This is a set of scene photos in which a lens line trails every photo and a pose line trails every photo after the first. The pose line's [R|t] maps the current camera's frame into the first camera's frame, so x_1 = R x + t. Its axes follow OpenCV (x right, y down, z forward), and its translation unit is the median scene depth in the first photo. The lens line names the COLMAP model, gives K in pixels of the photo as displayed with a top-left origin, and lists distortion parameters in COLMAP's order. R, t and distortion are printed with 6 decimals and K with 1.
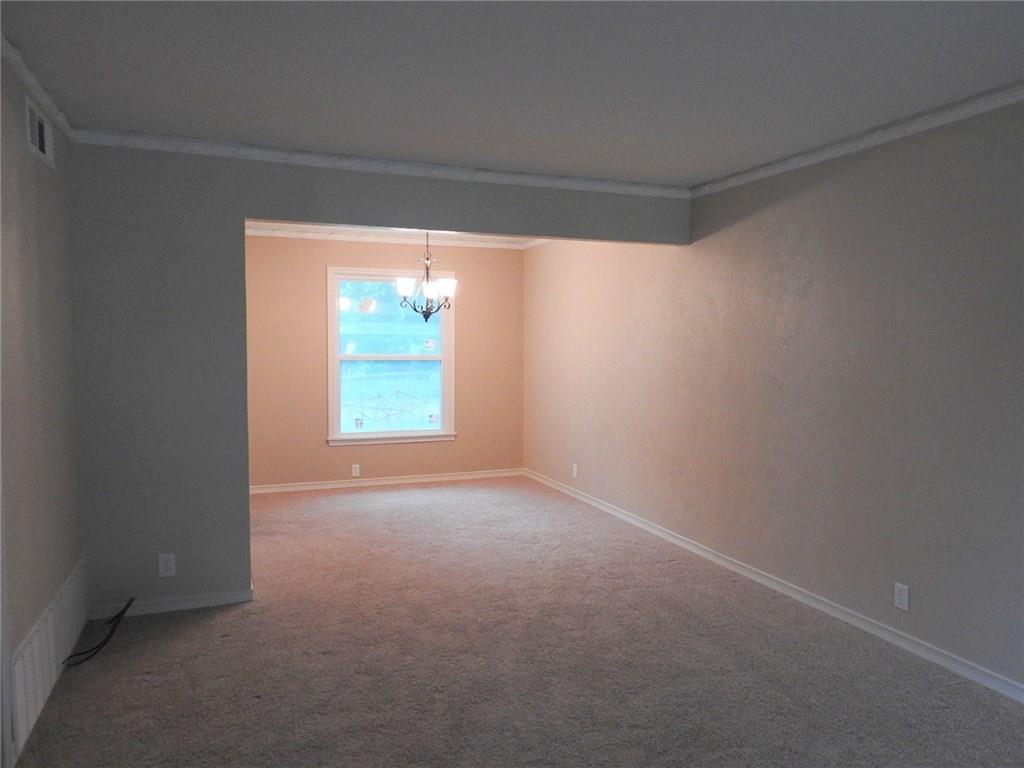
lens RADIAL K [[732.1, 0, 511.5], [0, 732.1, 395.3], [0, 0, 1]] dist [0.003589, 0.003049]
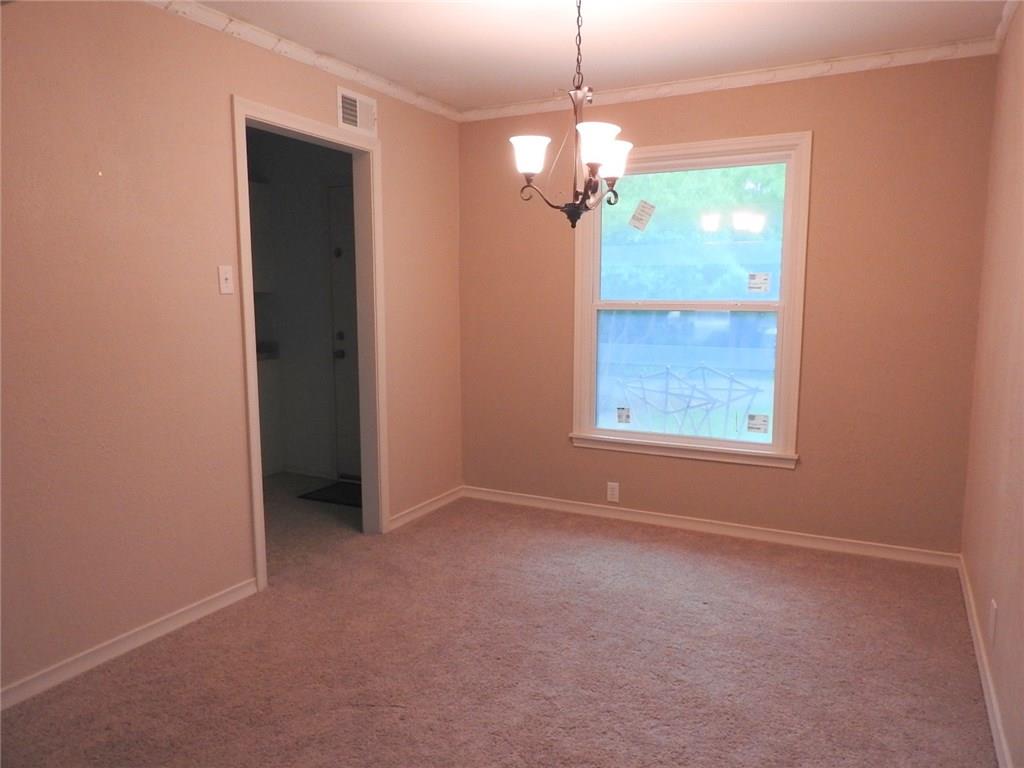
lens RADIAL K [[732.1, 0, 511.5], [0, 732.1, 395.3], [0, 0, 1]] dist [0.003589, 0.003049]
pose [[0.654185, 0.098851, -0.749847, 0.179528], [-0.048957, 0.994878, 0.088441, -0.026807], [0.754749, -0.021147, 0.655673, 0.538536]]
